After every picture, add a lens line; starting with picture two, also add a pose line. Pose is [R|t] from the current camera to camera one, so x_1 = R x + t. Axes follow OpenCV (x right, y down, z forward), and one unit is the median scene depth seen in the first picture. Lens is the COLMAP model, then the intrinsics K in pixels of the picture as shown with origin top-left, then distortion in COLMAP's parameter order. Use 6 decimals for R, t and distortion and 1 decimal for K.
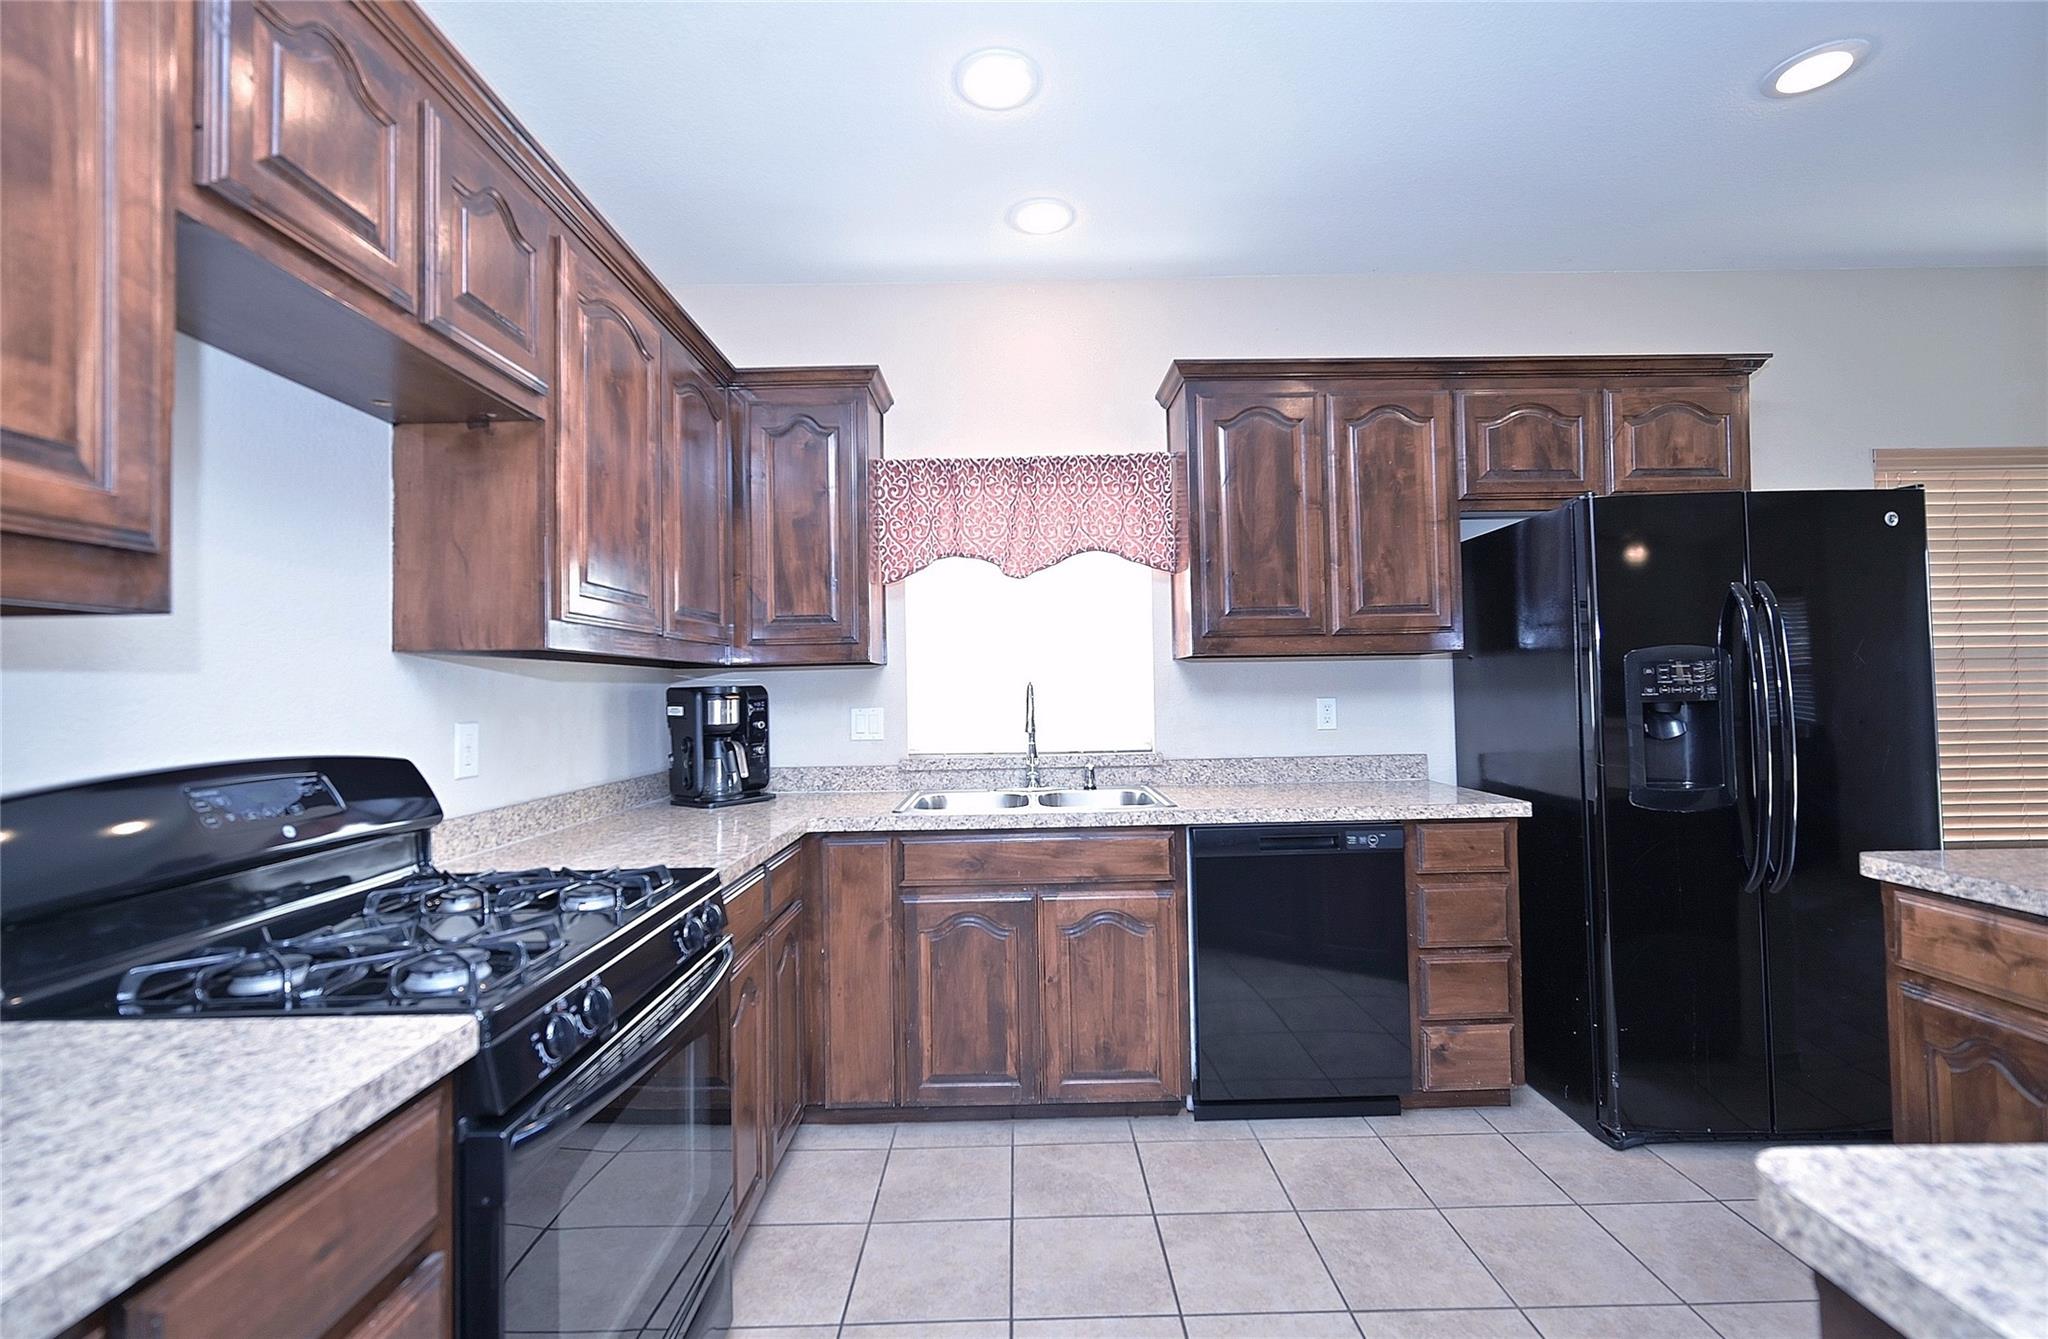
lens RADIAL K [[850.1, 0, 1022.9], [0, 850.1, 665.2], [0, 0, 1]] dist [0.000439, 0.000044]
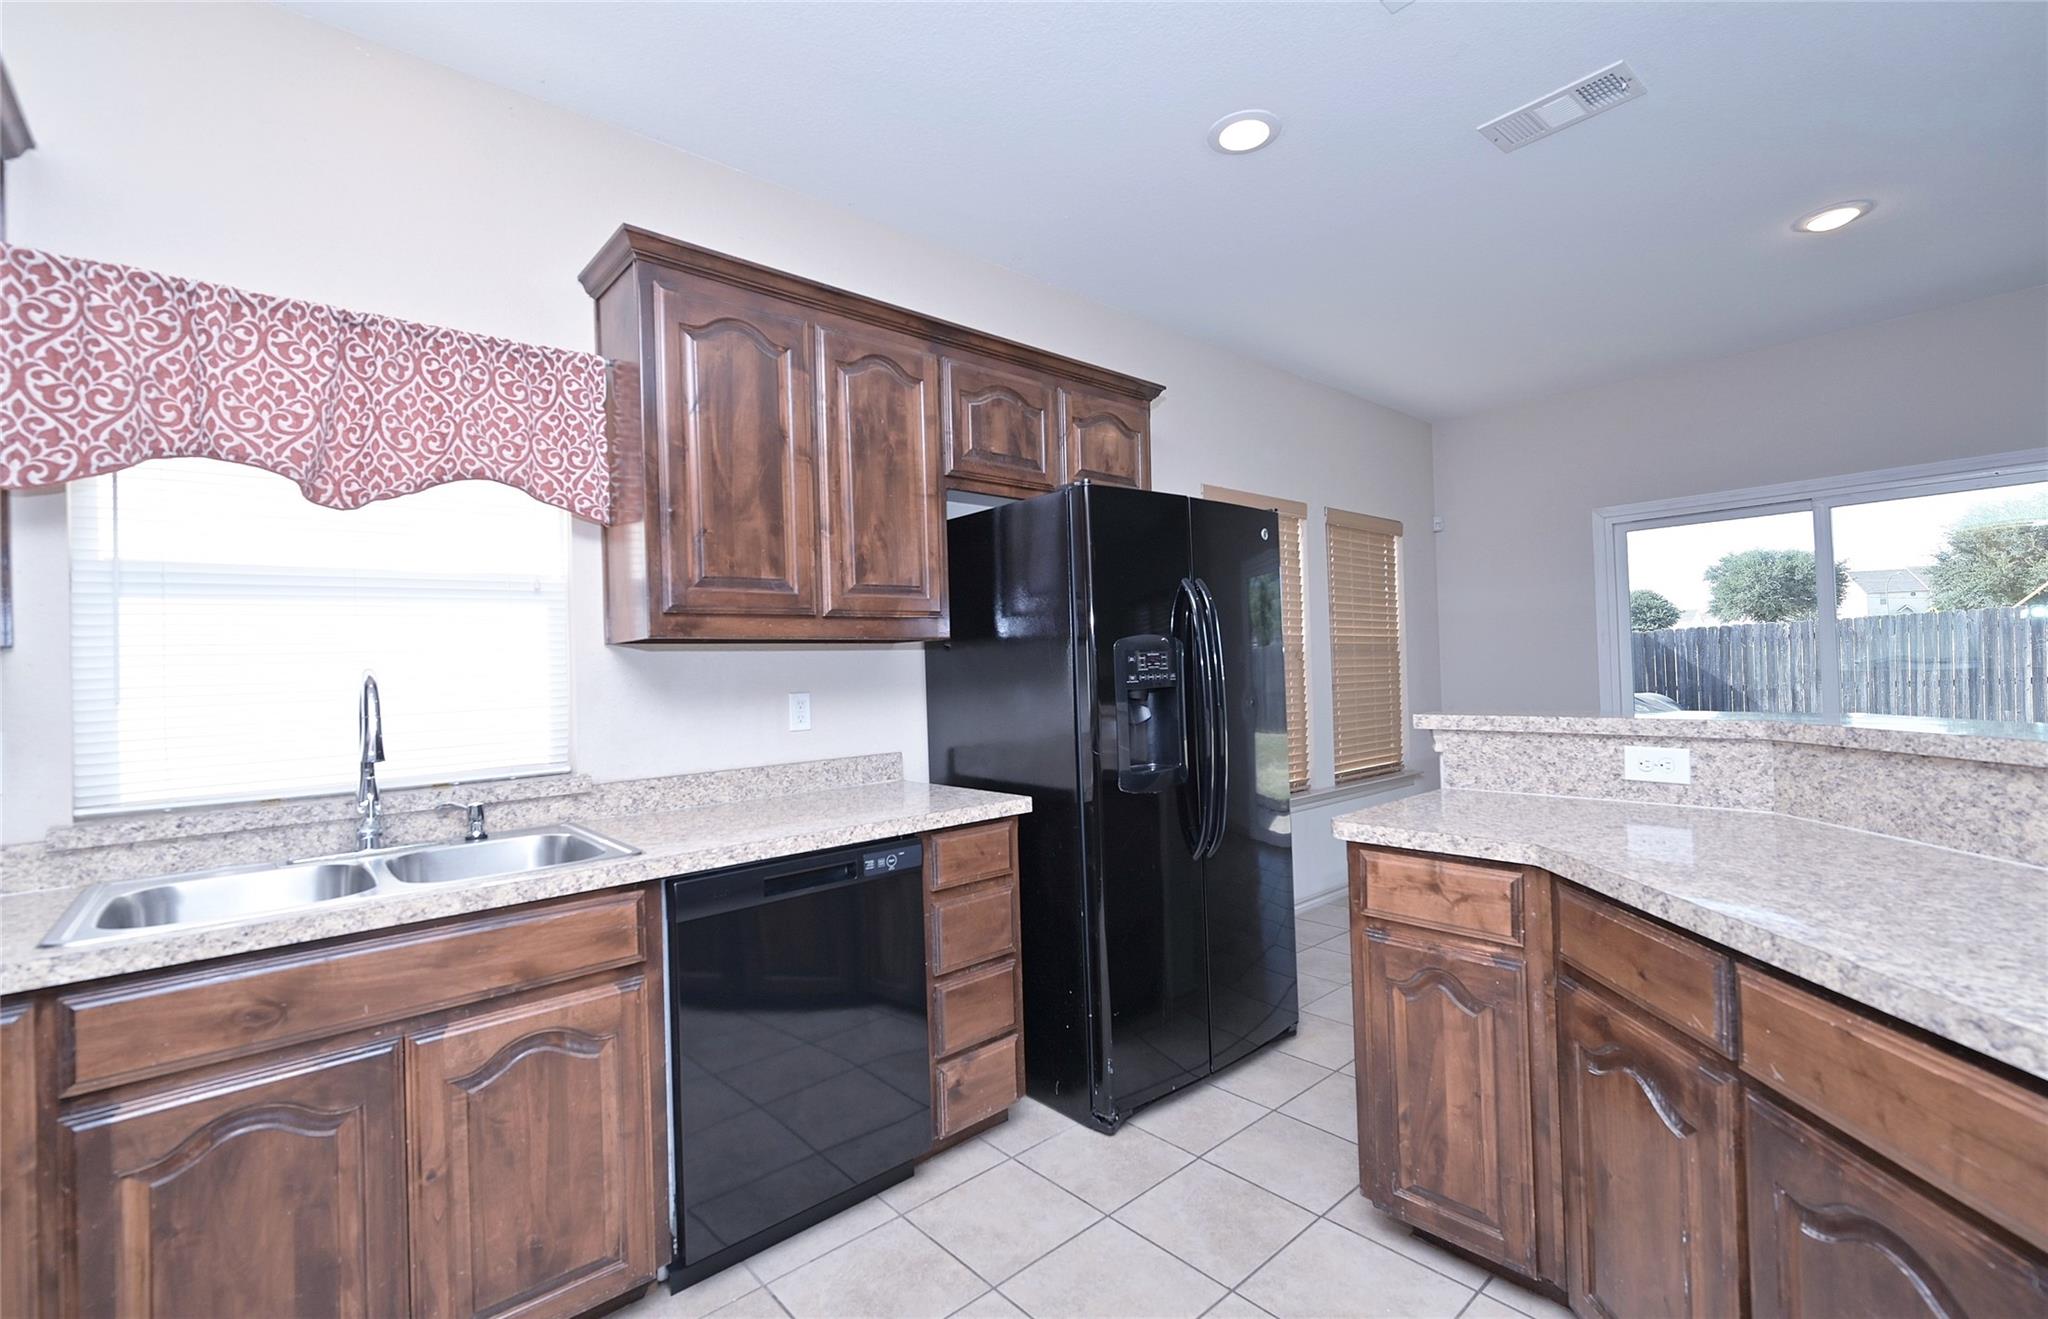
lens RADIAL K [[878.9, 0, 1020.4], [0, 878.9, 657.3], [0, 0, 1]] dist [-0.001948, 0.000619]
pose [[0.758179, 0.003123, 0.652039, -0.054770], [-0.001010, 0.999993, -0.003615, 0.007748], [-0.652046, 0.002082, 0.758177, 0.251204]]
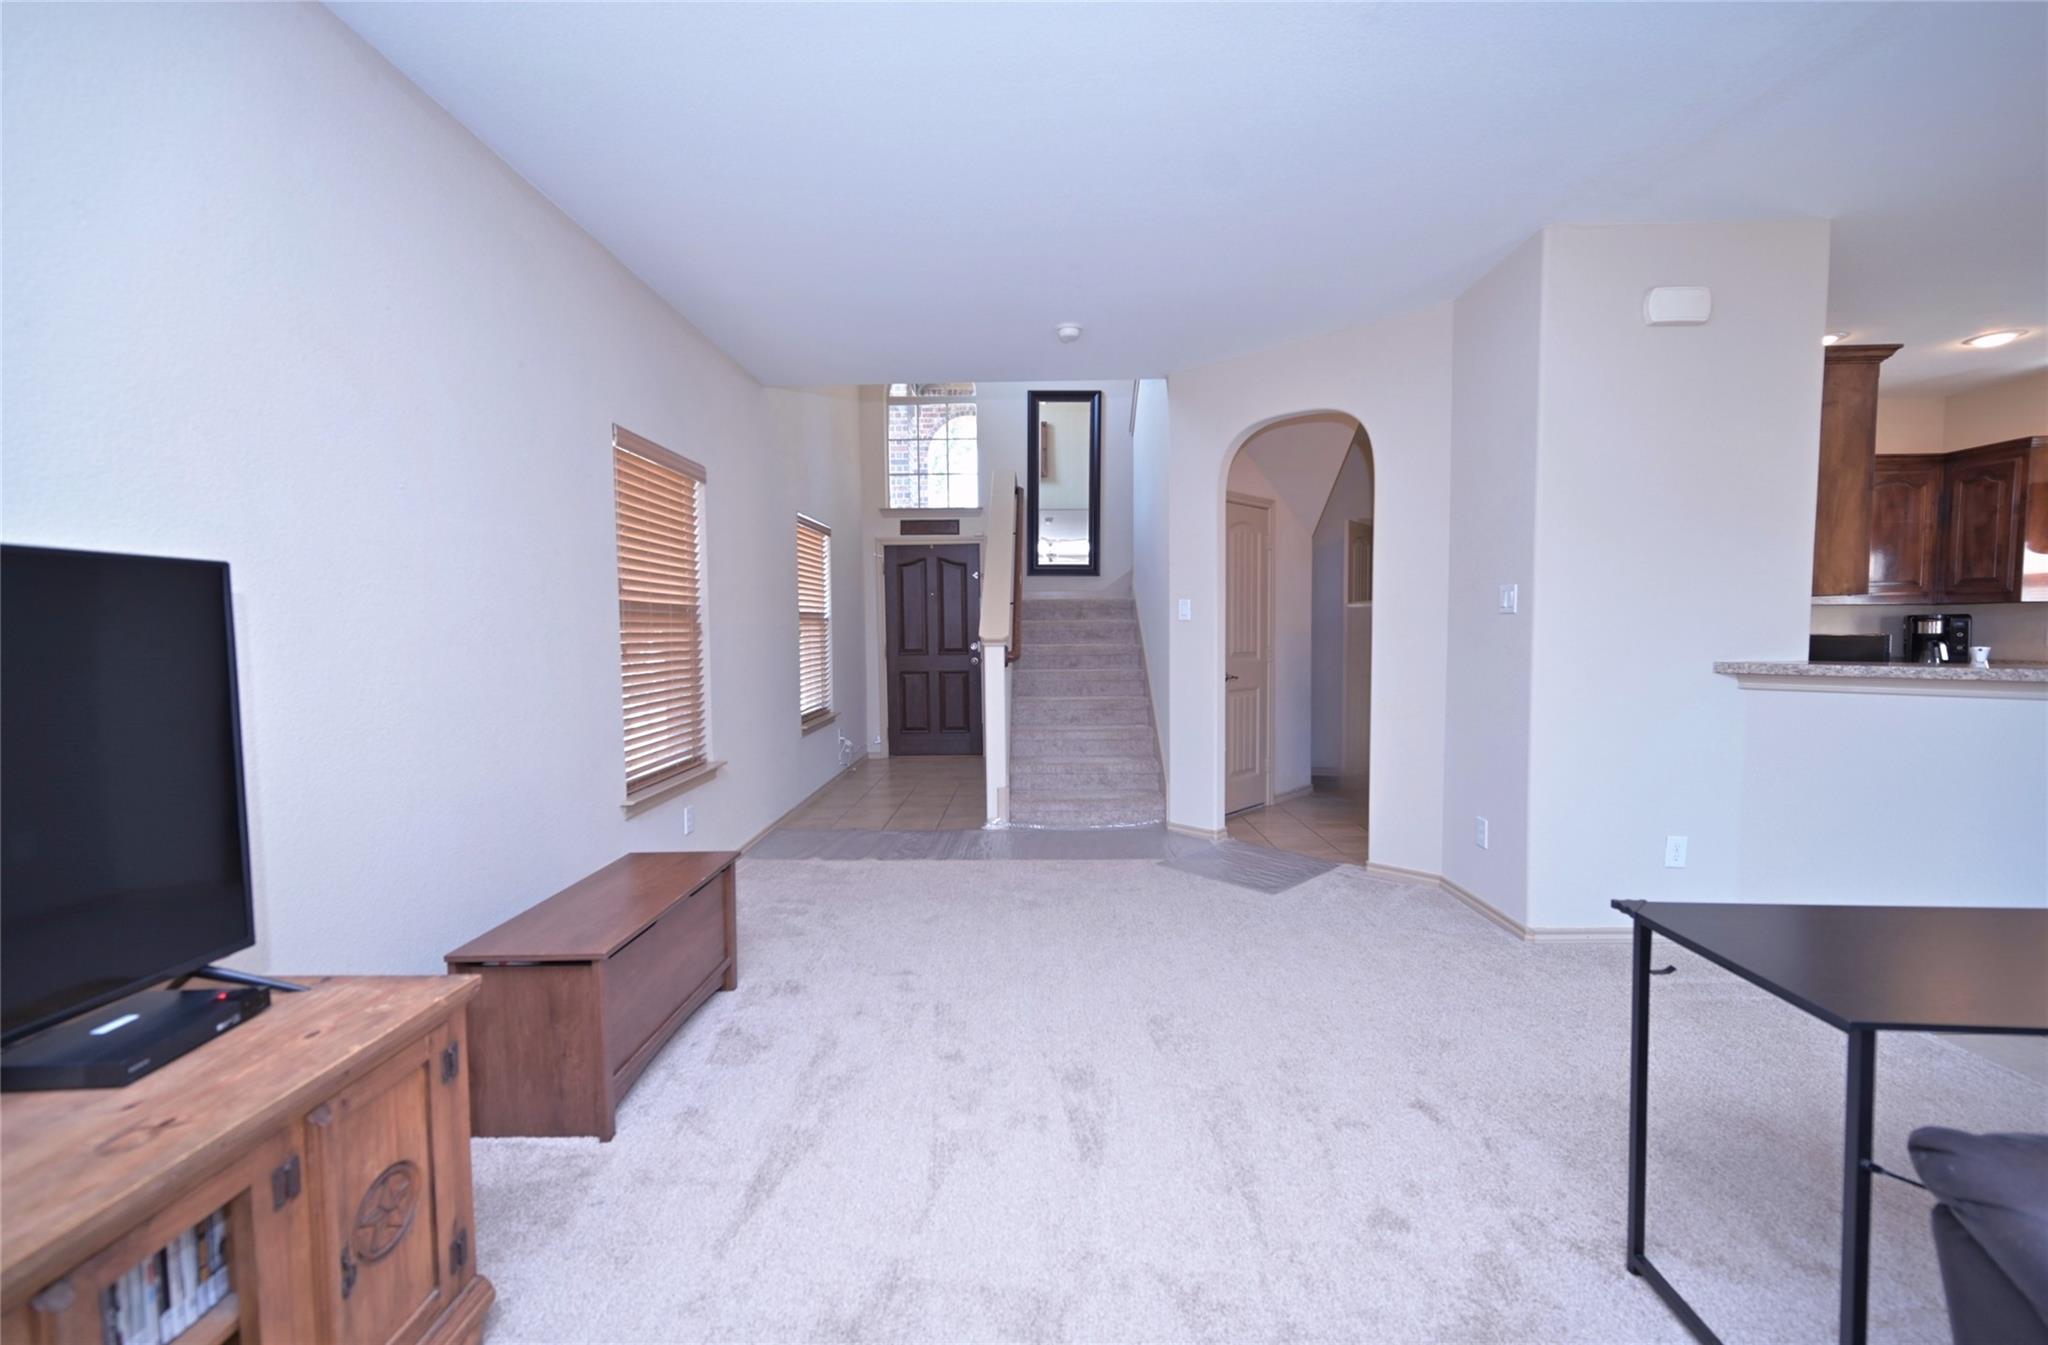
lens RADIAL K [[821.7, 0, 1022.2], [0, 821.7, 671.3], [0, 0, 1]] dist [0.002819, 0.000318]
pose [[-0.018742, 0.071986, -0.997230, 1.855121], [0.039038, 0.996697, 0.071213, -0.072595], [0.999062, -0.037596, -0.021490, -1.252718]]
